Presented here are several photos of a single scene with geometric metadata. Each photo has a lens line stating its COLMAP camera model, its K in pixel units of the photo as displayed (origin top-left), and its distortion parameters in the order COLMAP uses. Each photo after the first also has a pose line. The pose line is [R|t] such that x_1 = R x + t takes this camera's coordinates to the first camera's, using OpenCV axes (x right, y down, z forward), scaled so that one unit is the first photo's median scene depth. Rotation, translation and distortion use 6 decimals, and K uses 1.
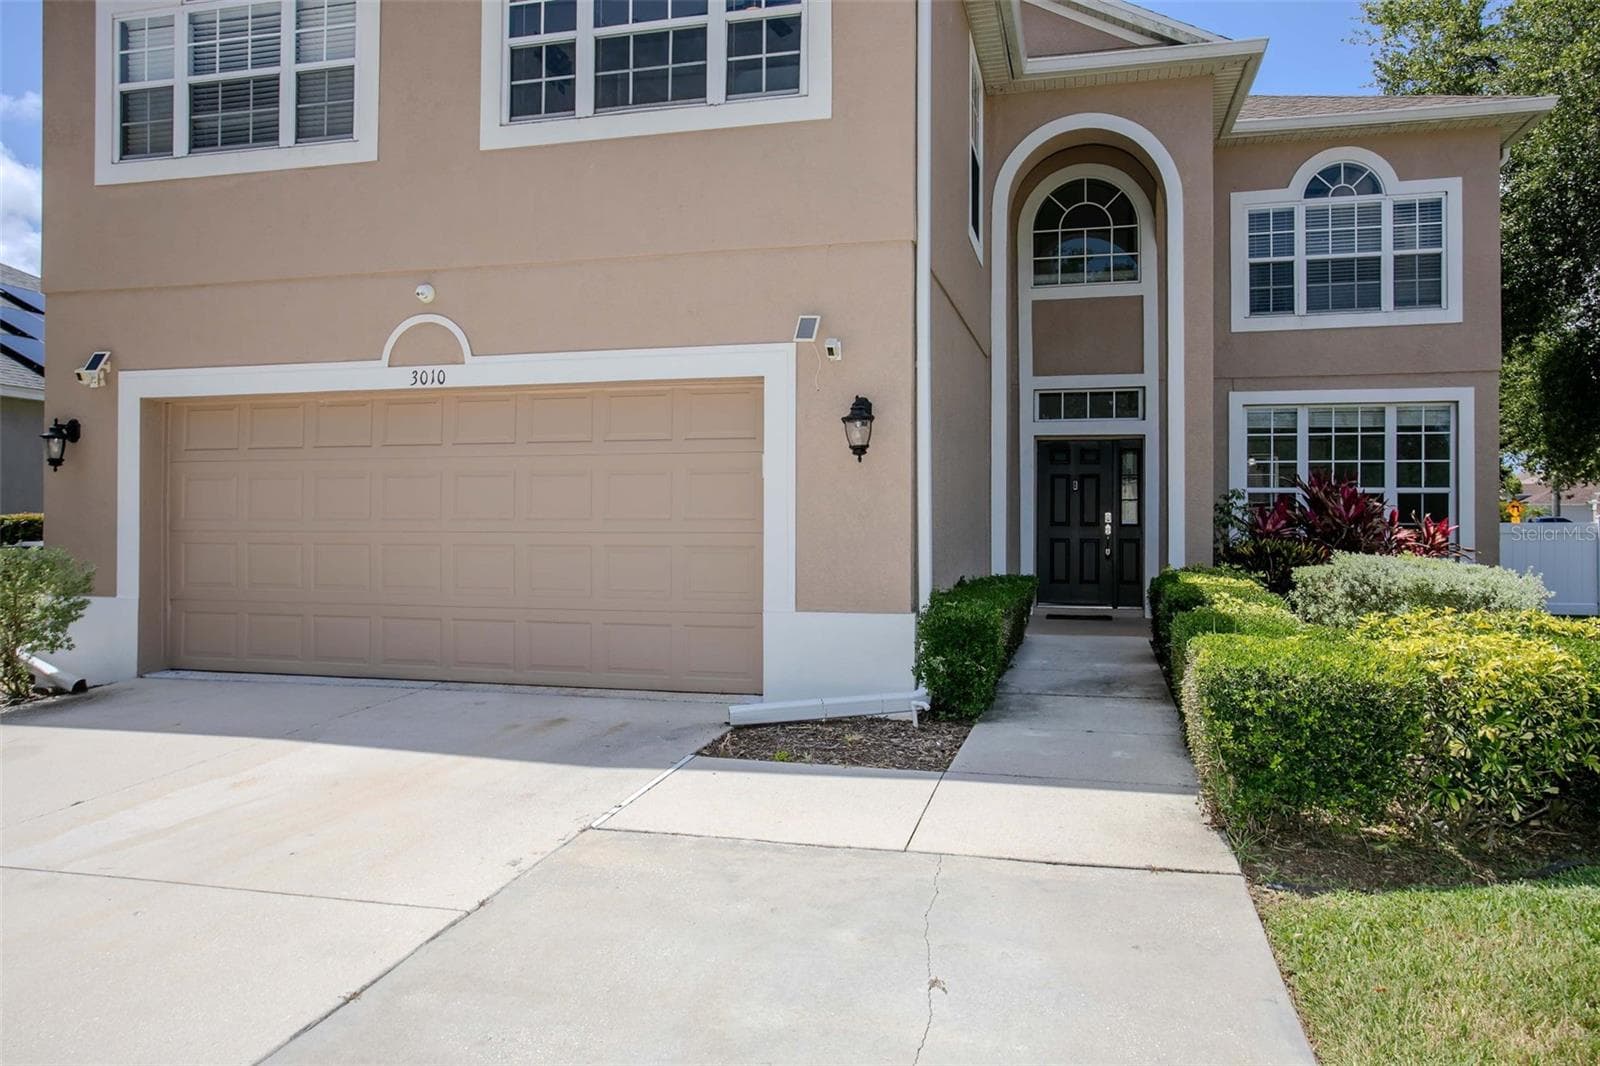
lens RADIAL K [[1107.5, 0, 800.0], [0, 1107.5, 533.0], [0, 0, 1]] dist [-0.068136, 0.091842]
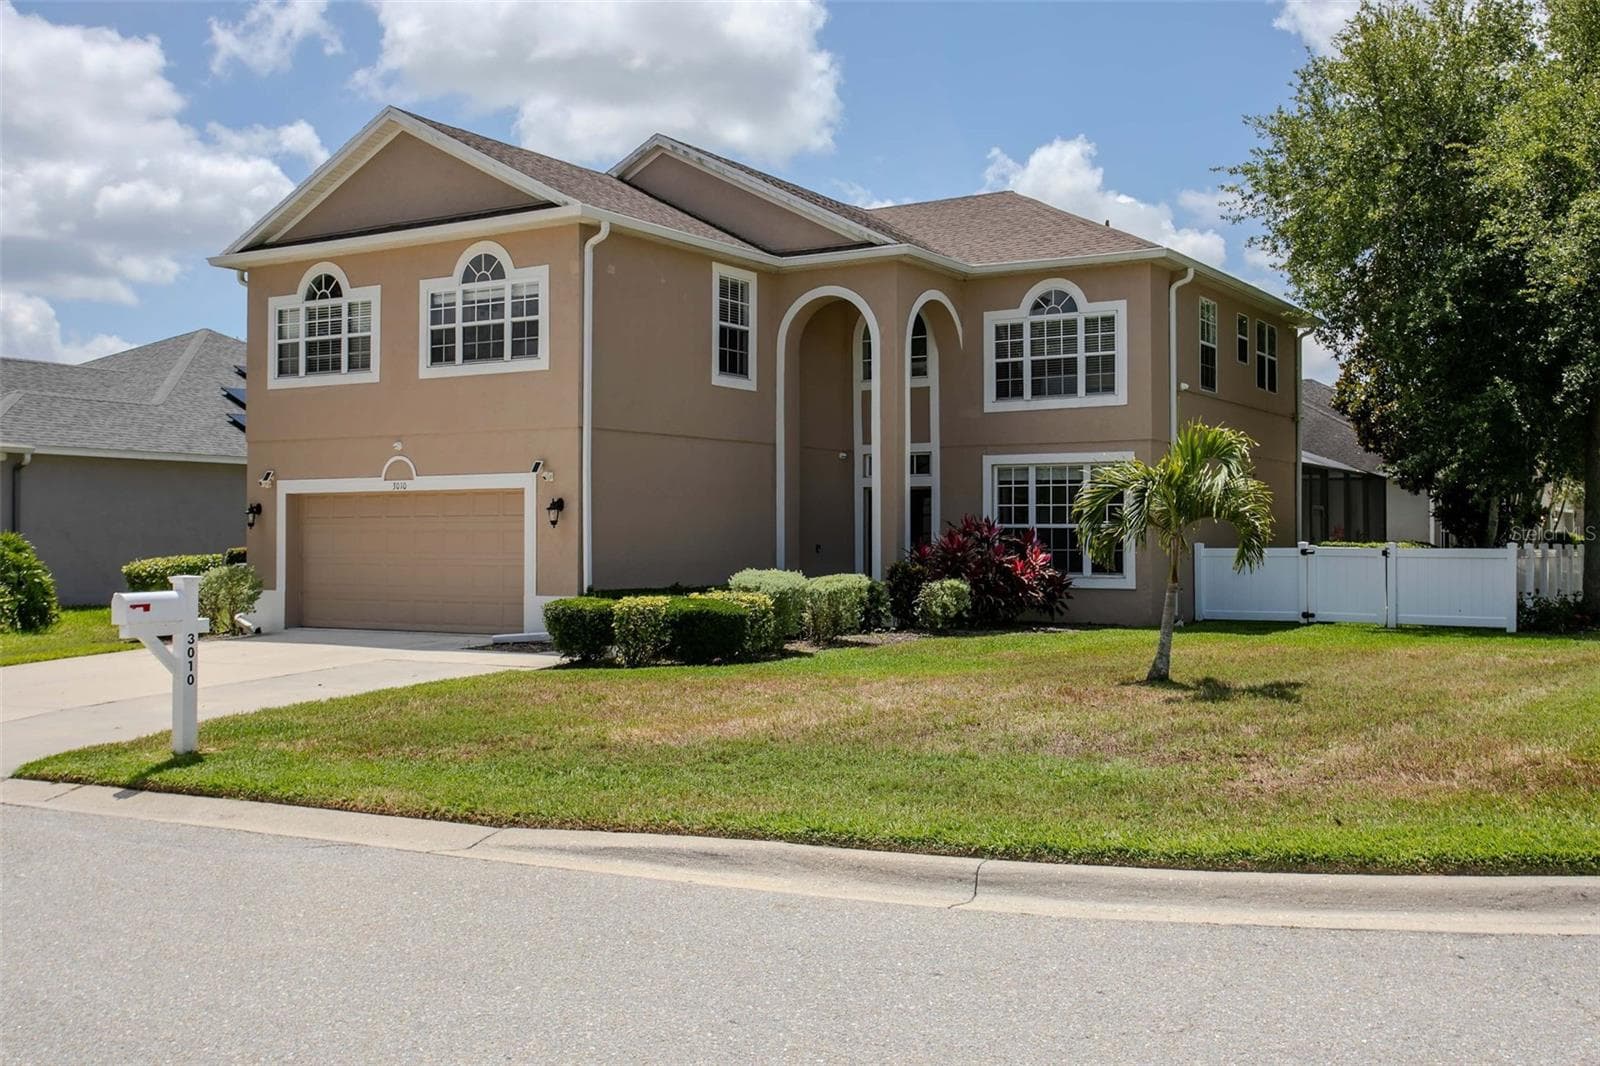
lens RADIAL K [[1674.3, 0, 817.8], [0, 1674.3, 529.5], [0, 0, 1]] dist [-0.002902, 0.110543]
pose [[0.950948, -0.006081, -0.309290, 1.316705], [0.002727, 0.999933, -0.011274, -0.017855], [0.309338, 0.009878, 0.950901, -1.678334]]
